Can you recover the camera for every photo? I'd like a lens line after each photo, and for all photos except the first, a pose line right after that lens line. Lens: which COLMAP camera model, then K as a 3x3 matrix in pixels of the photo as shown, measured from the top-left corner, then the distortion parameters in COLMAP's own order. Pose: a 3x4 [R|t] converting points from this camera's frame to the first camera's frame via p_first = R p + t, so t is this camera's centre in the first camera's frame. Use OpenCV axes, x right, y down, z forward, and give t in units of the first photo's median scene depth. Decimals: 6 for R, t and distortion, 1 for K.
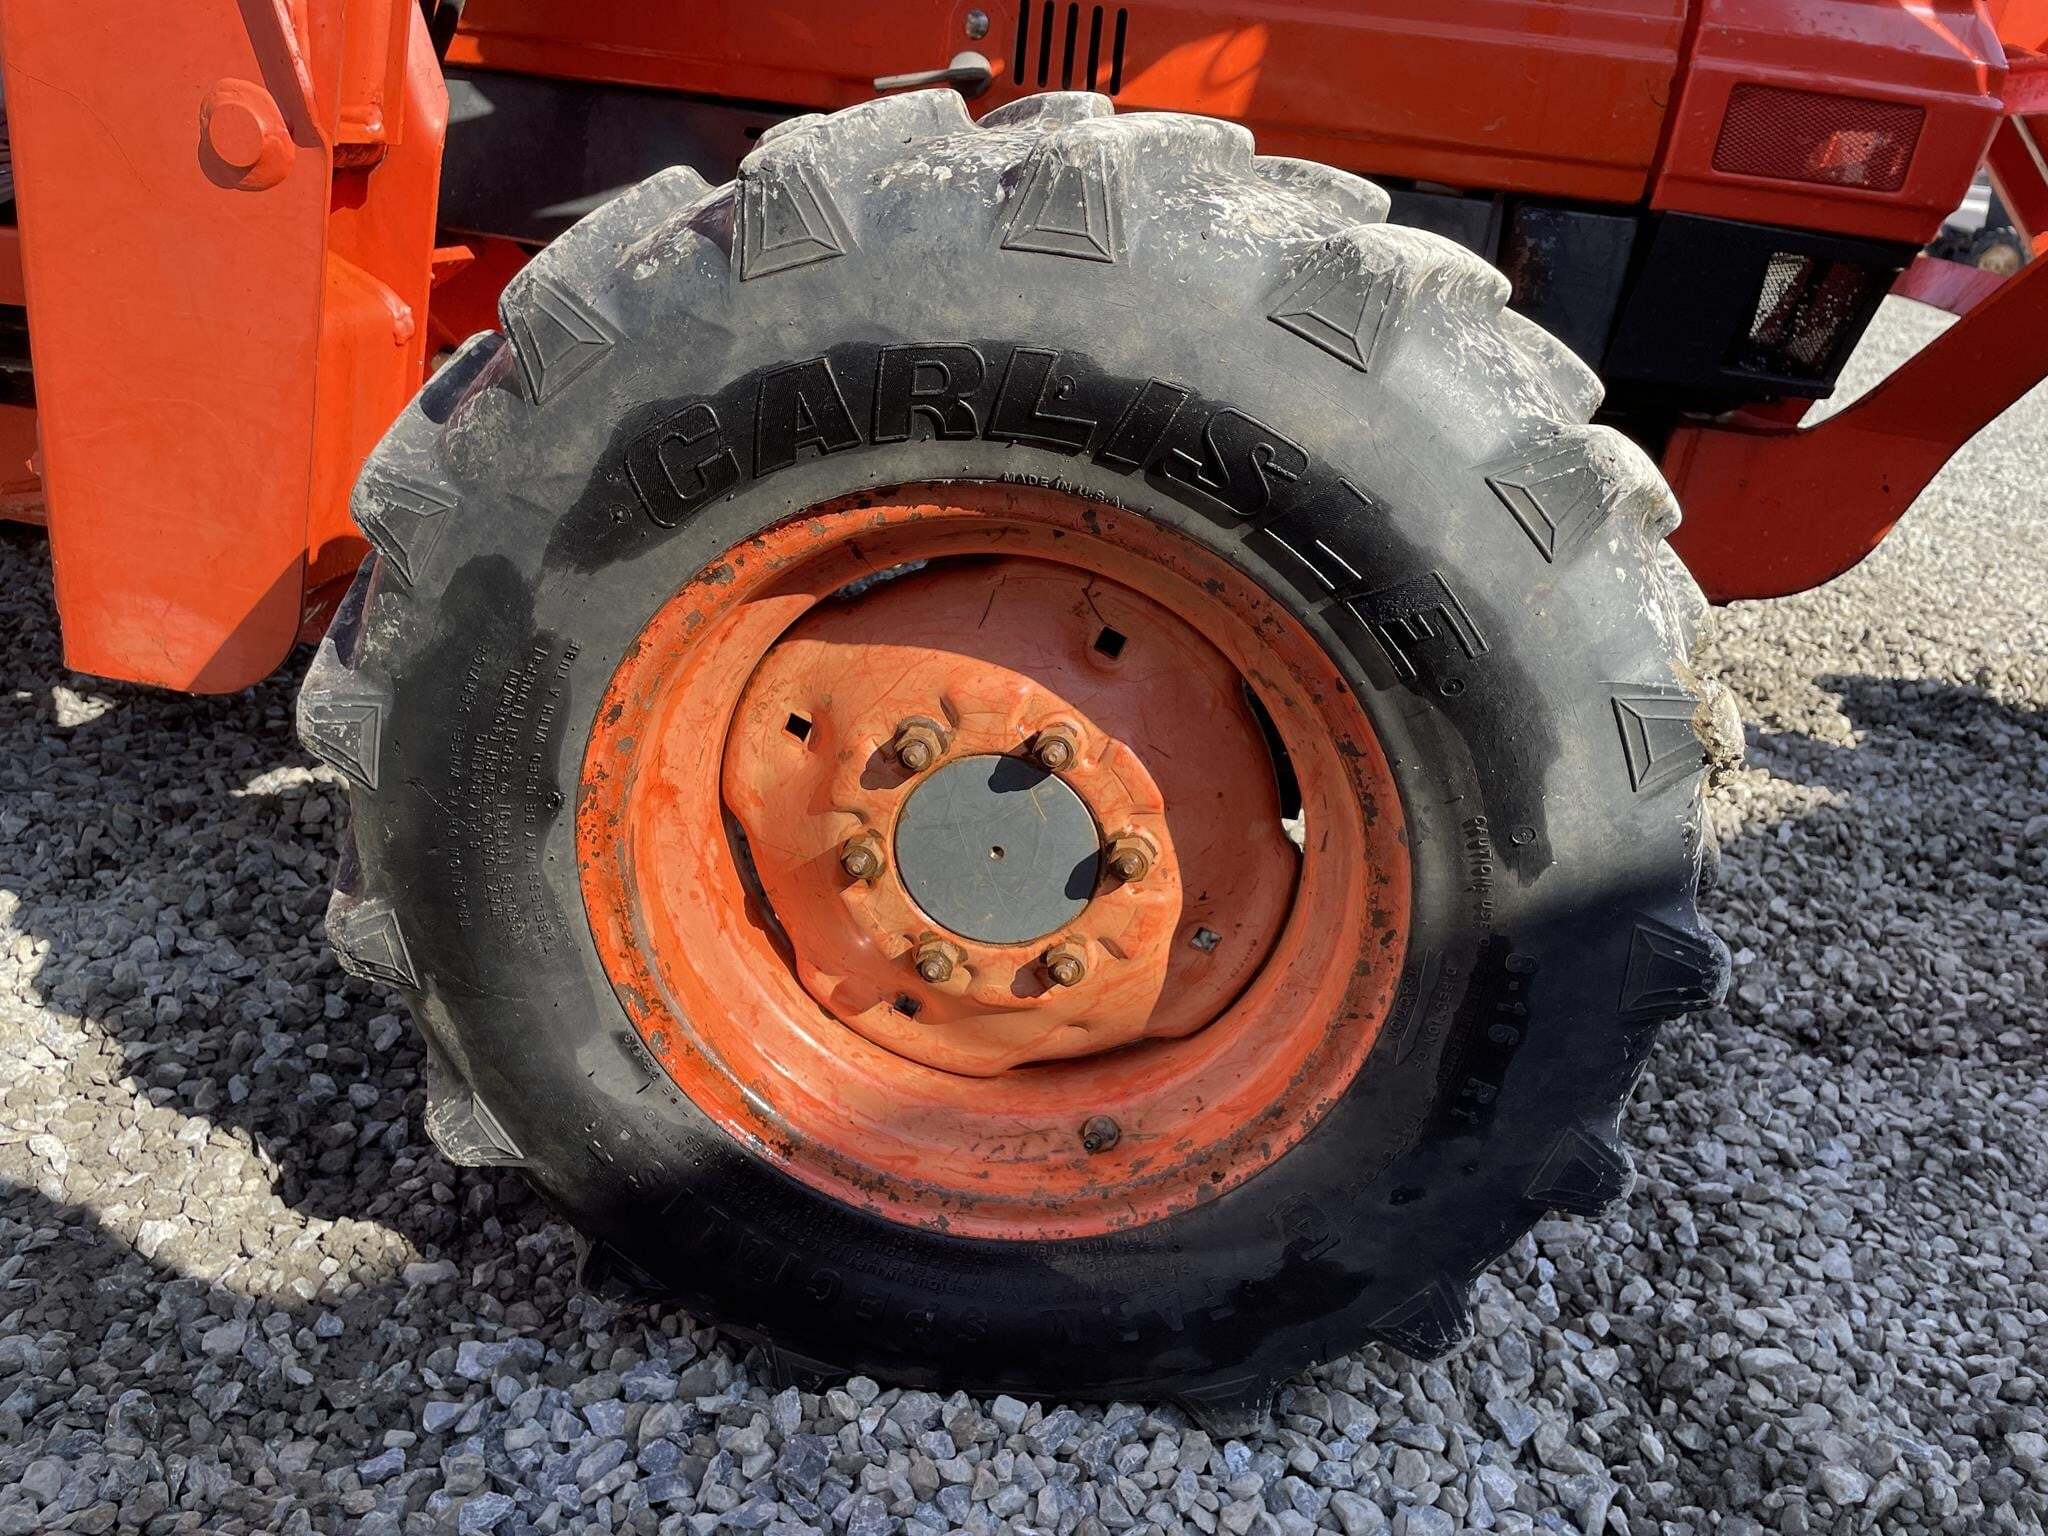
lens RADIAL K [[1532.9, 0, 1012.8], [0, 1532.9, 768.9], [0, 0, 1]] dist [0.092997, -0.130029]
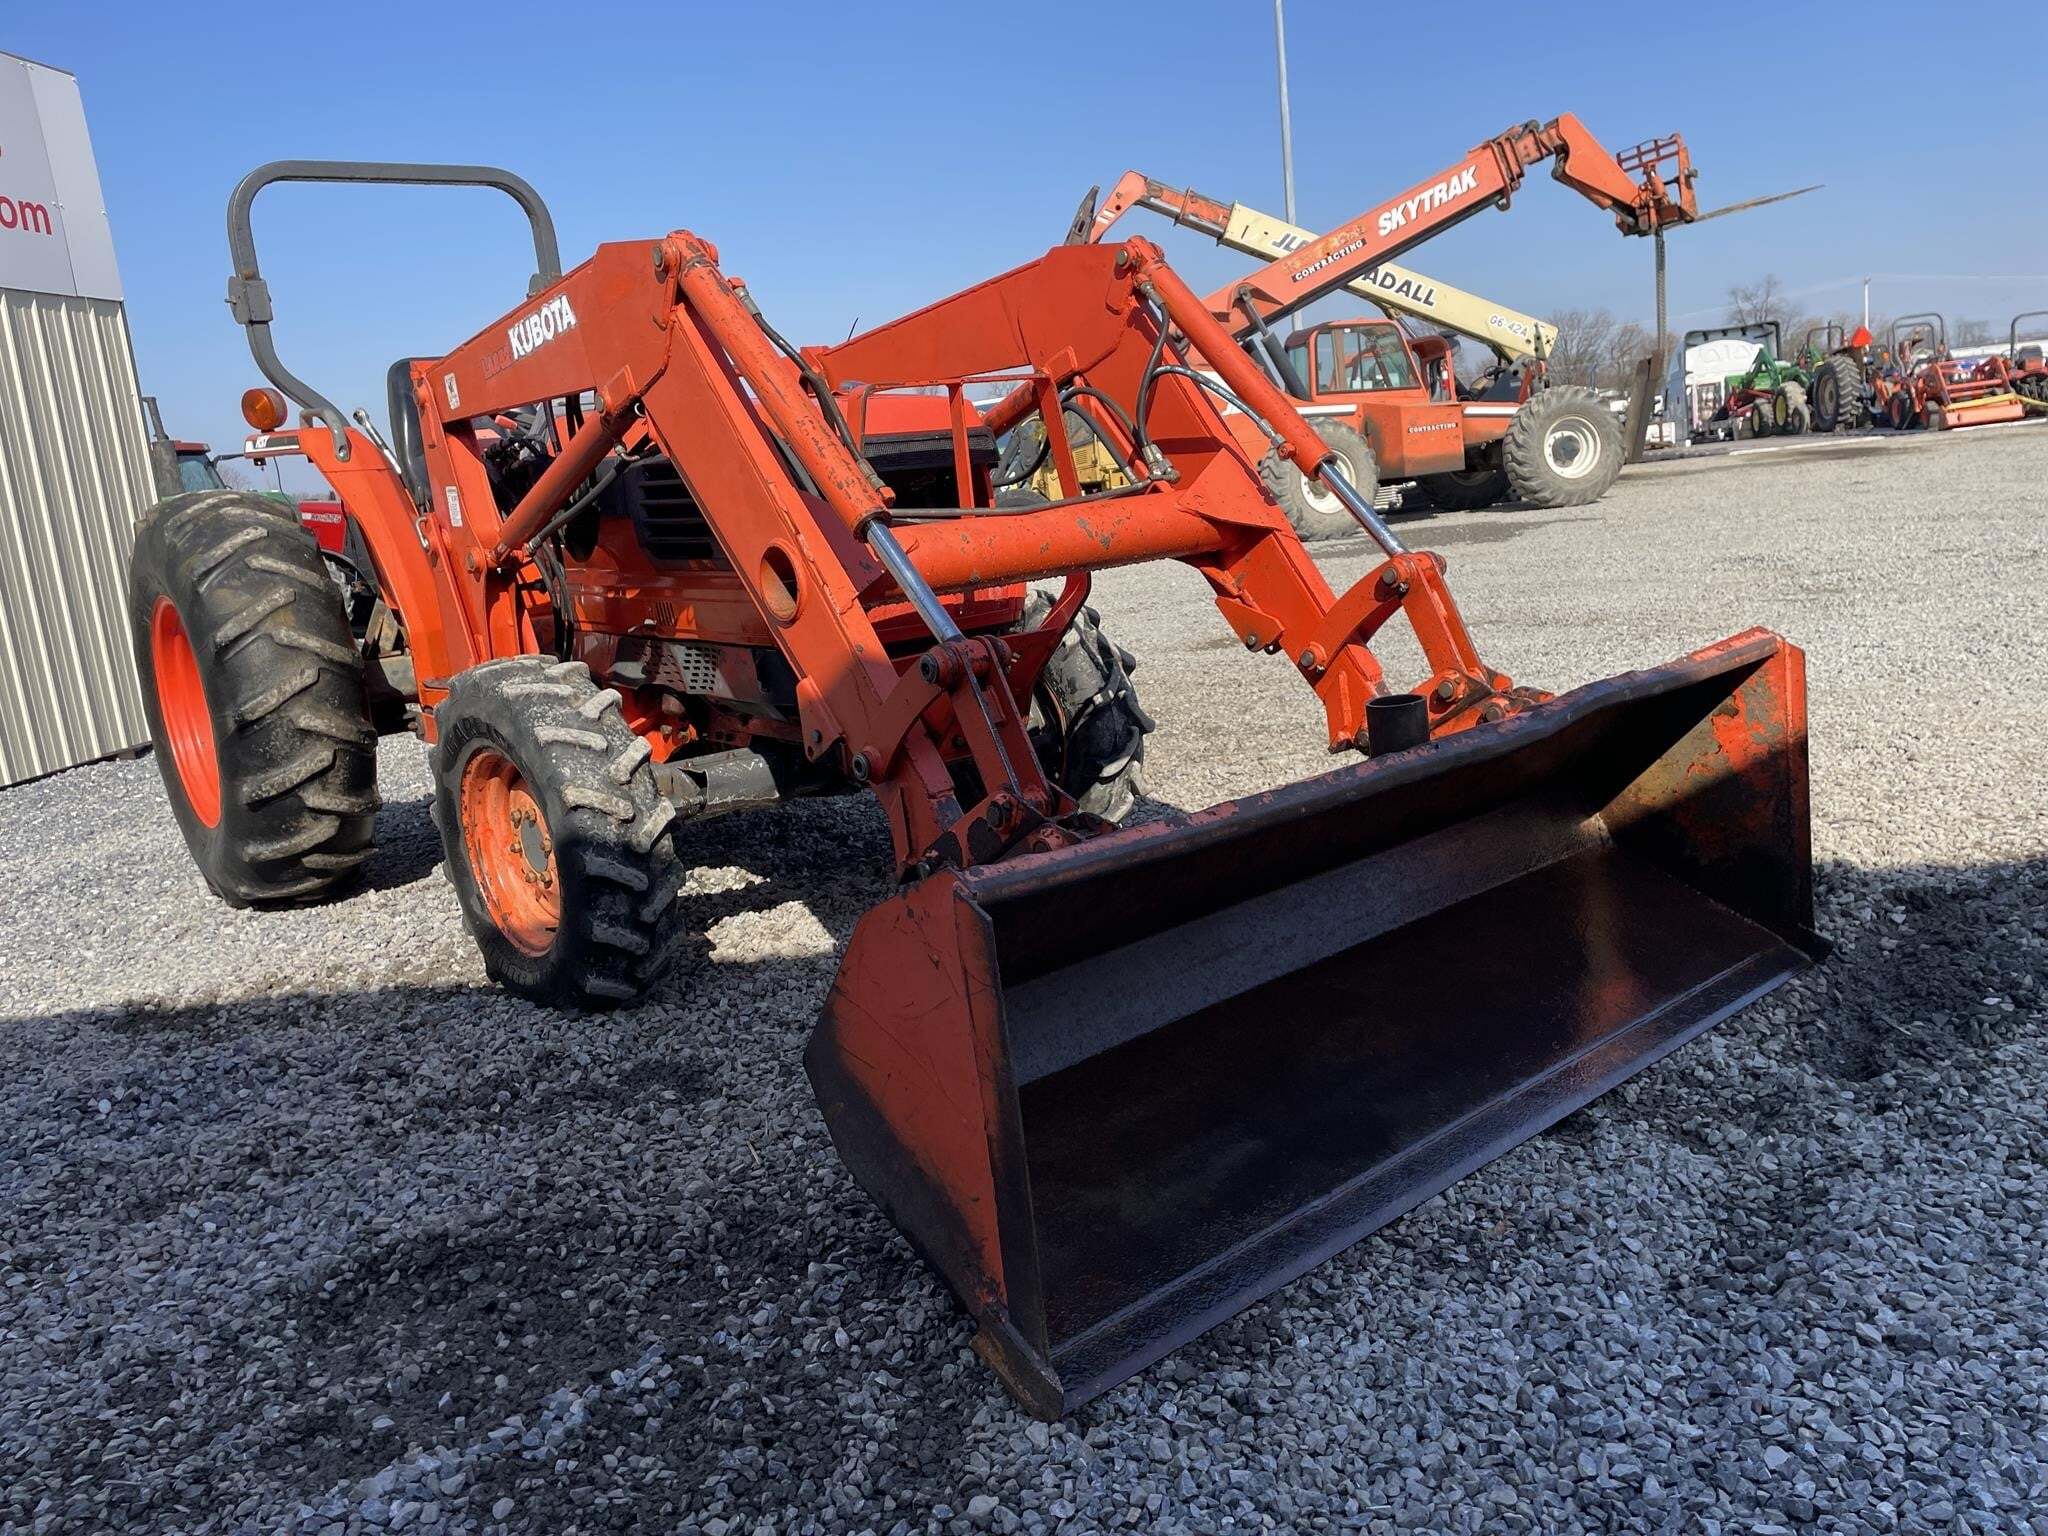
lens RADIAL K [[1548.4, 0, 1050.1], [0, 1548.4, 782.8], [0, 0, 1]] dist [0.110074, -0.125071]
pose [[0.756035, -0.037438, -0.653460, 3.369800], [-0.083724, 0.984630, -0.153277, 0.375764], [0.649155, 0.170593, 0.741280, -1.000114]]
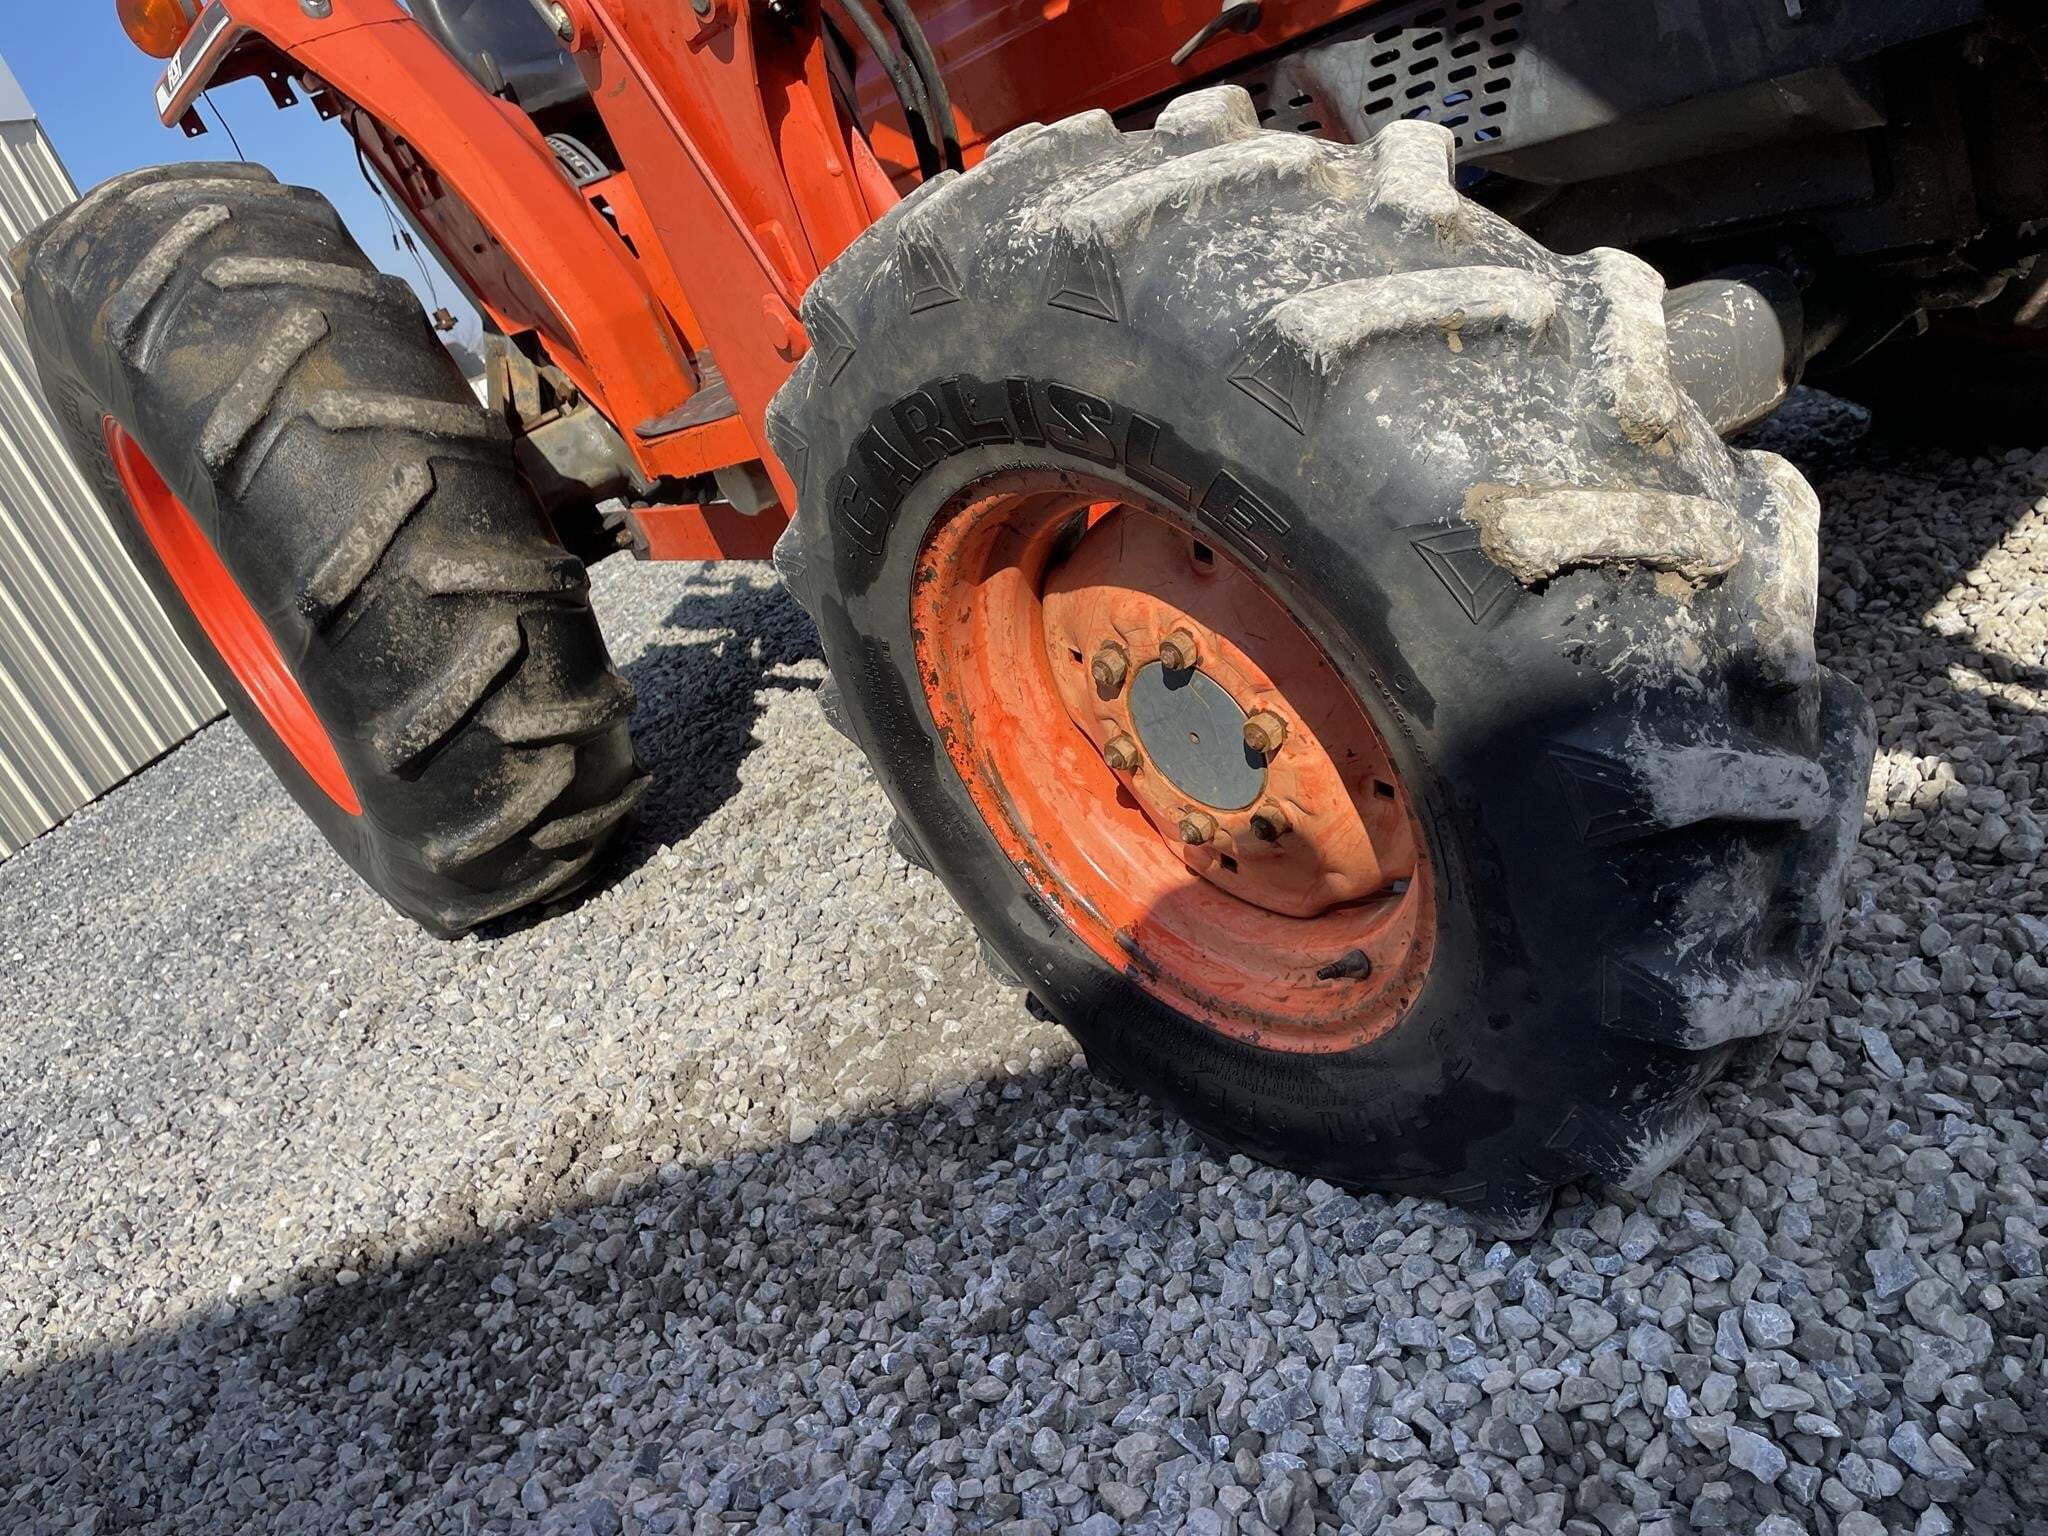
lens RADIAL K [[1510.6, 0, 1041.0], [0, 1510.6, 771.9], [0, 0, 1]] dist [0.091306, -0.106145]
pose [[0.669829, -0.101245, -0.735580, 0.772773], [0.183667, 0.982467, 0.032024, 0.021128], [0.719441, -0.156552, 0.676680, 0.108417]]
